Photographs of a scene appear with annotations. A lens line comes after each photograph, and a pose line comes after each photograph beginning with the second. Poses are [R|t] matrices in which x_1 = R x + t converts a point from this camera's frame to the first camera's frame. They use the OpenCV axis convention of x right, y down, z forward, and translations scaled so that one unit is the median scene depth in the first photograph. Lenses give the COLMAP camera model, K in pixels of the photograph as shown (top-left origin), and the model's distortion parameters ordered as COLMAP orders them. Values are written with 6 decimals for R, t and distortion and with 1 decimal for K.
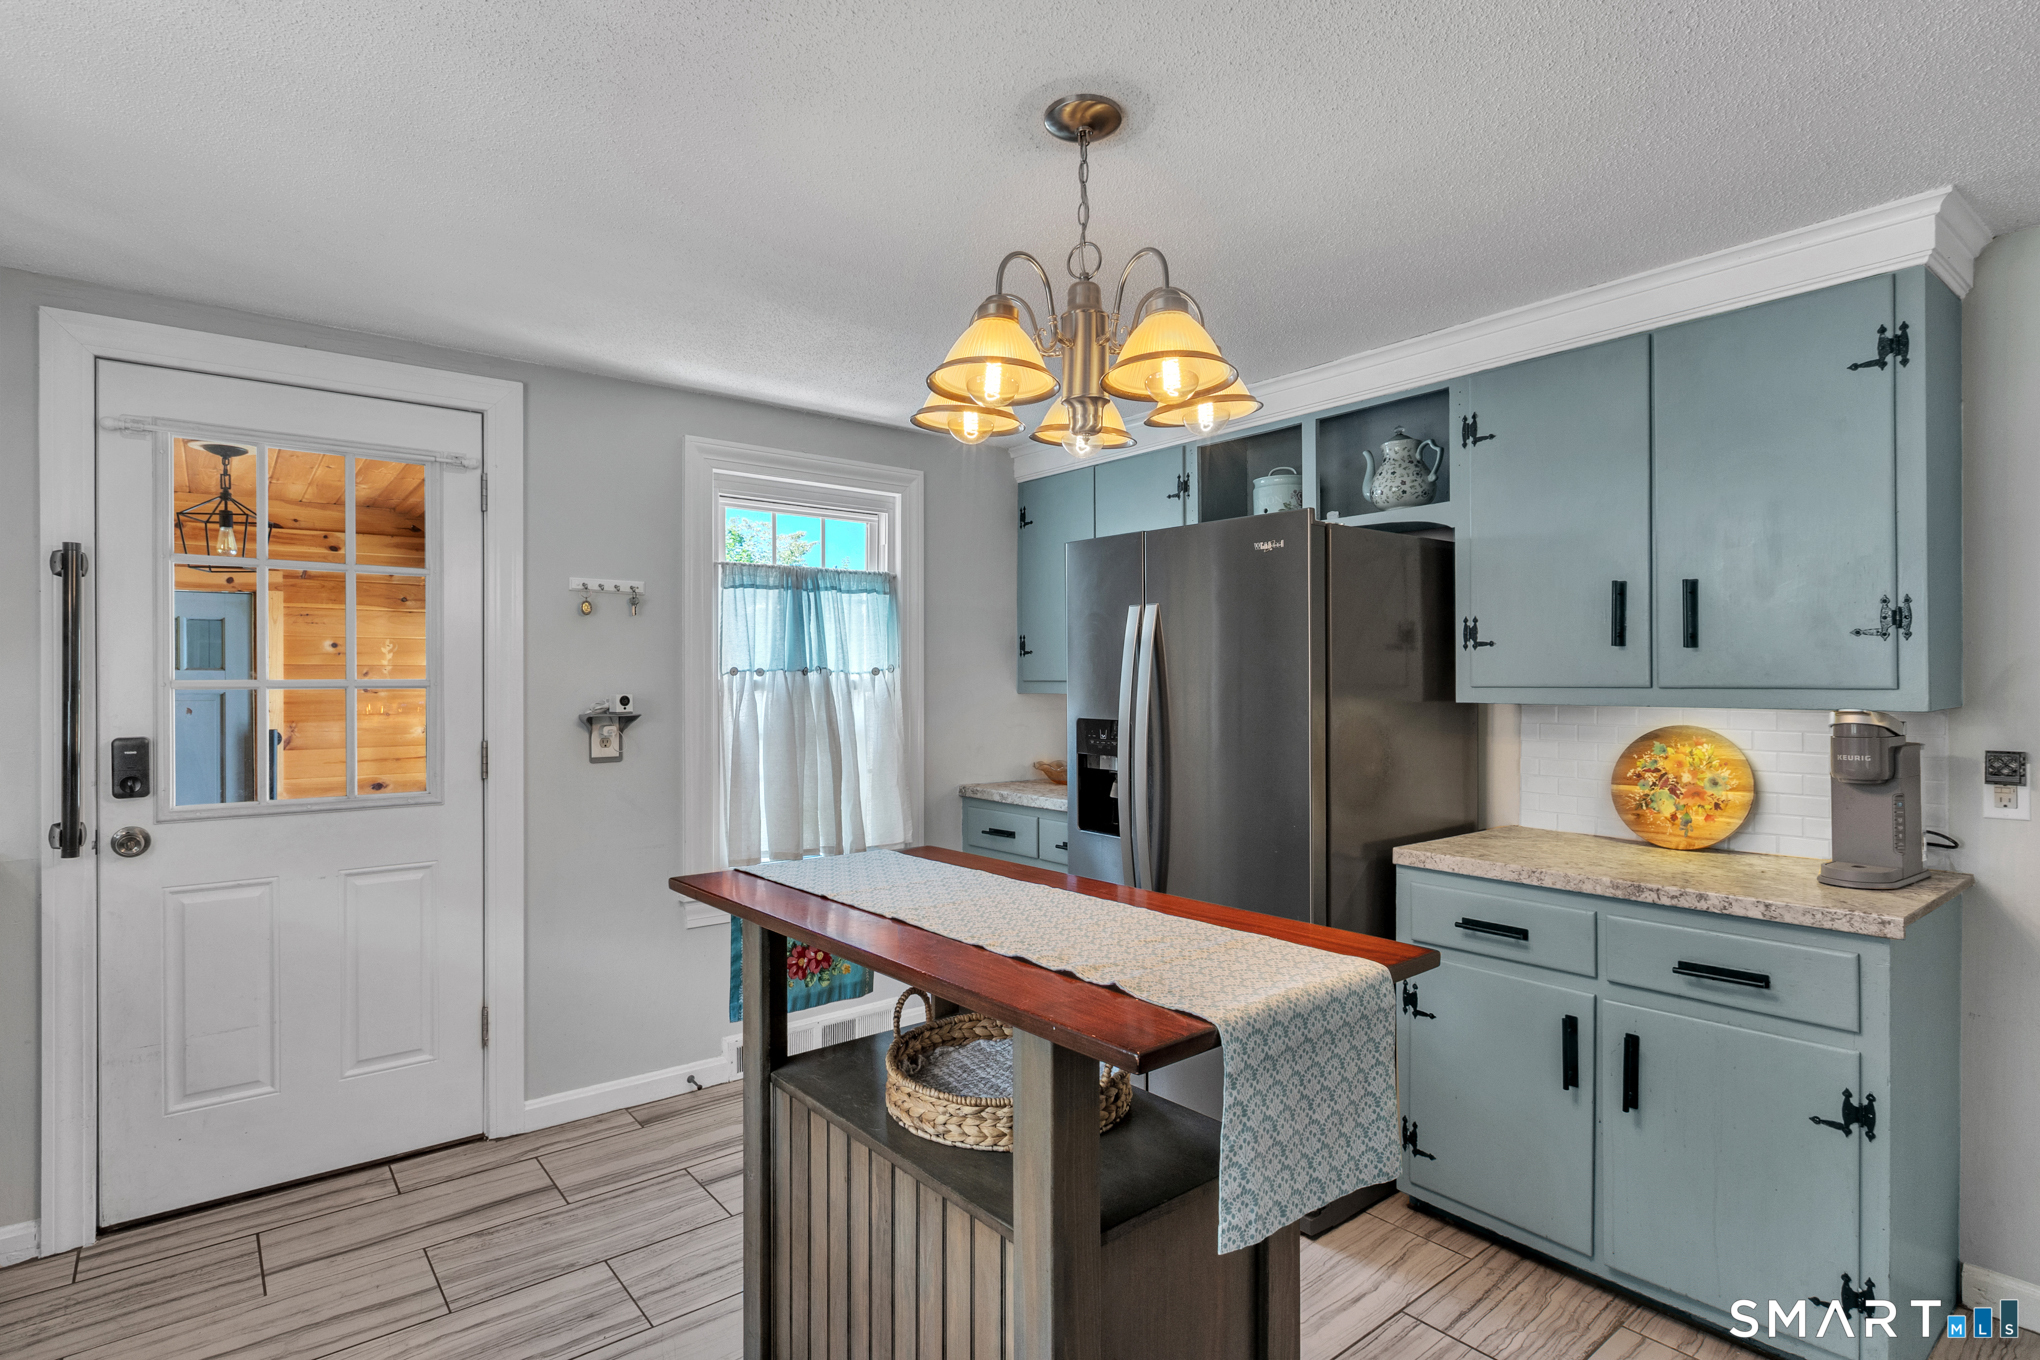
lens RADIAL K [[1000.2, 0, 1020.0], [0, 1000.2, 680.0], [0, 0, 1]] dist [-0.045605, -0.000198]
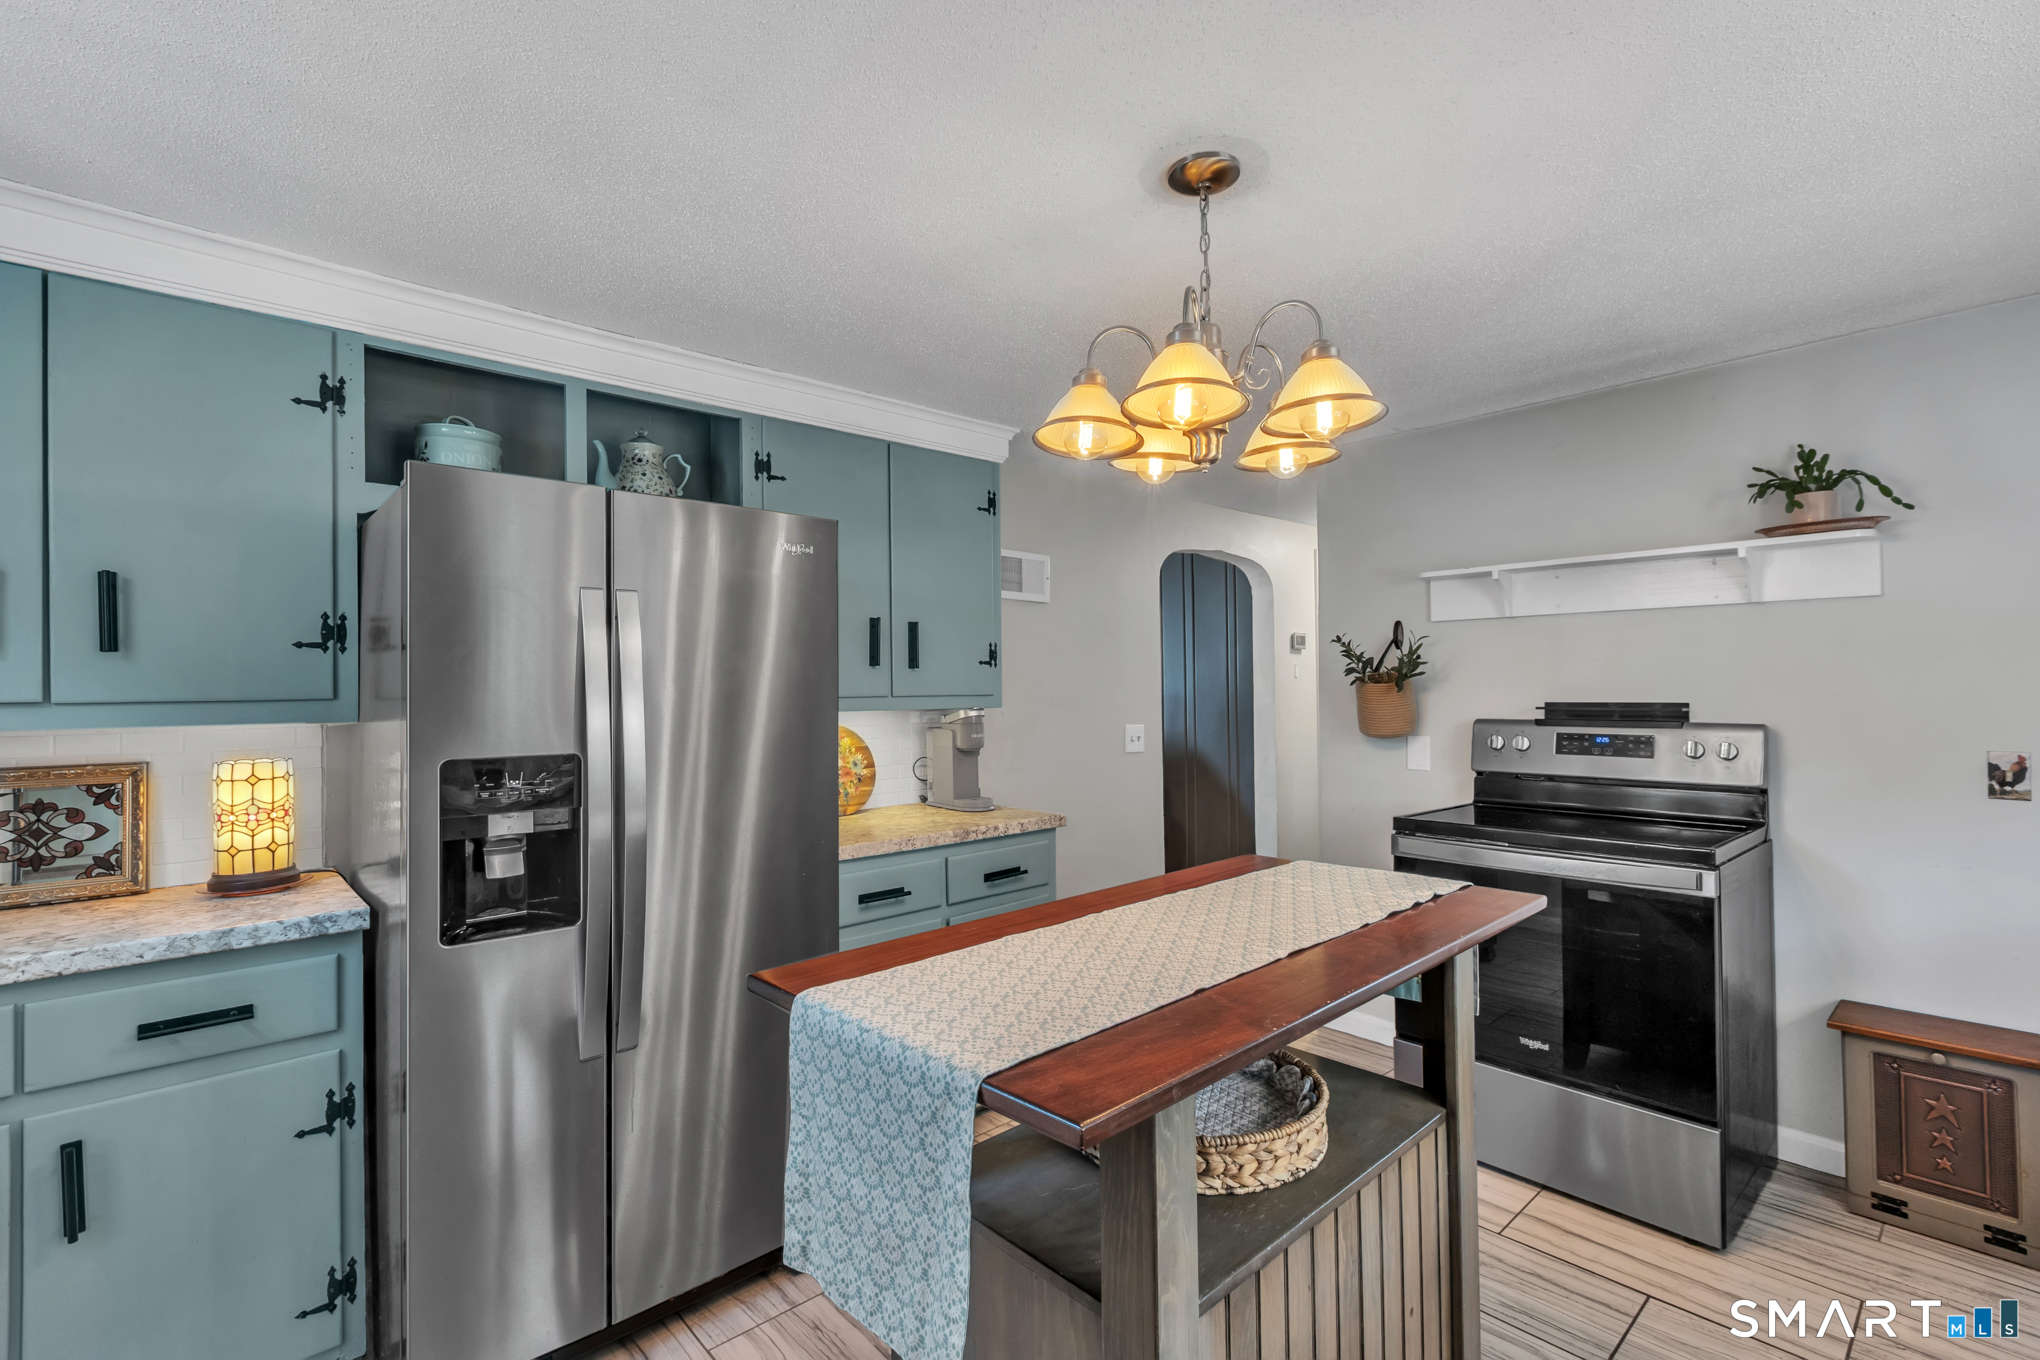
lens RADIAL K [[909.2, 0, 1021.6], [0, 909.2, 681.7], [0, 0, 1]] dist [-0.000518, -0.000710]
pose [[-0.066320, 0.015334, 0.997681, -0.655924], [0.014998, 0.999784, -0.014369, 0.006836], [-0.997686, 0.014011, -0.066536, 0.901584]]
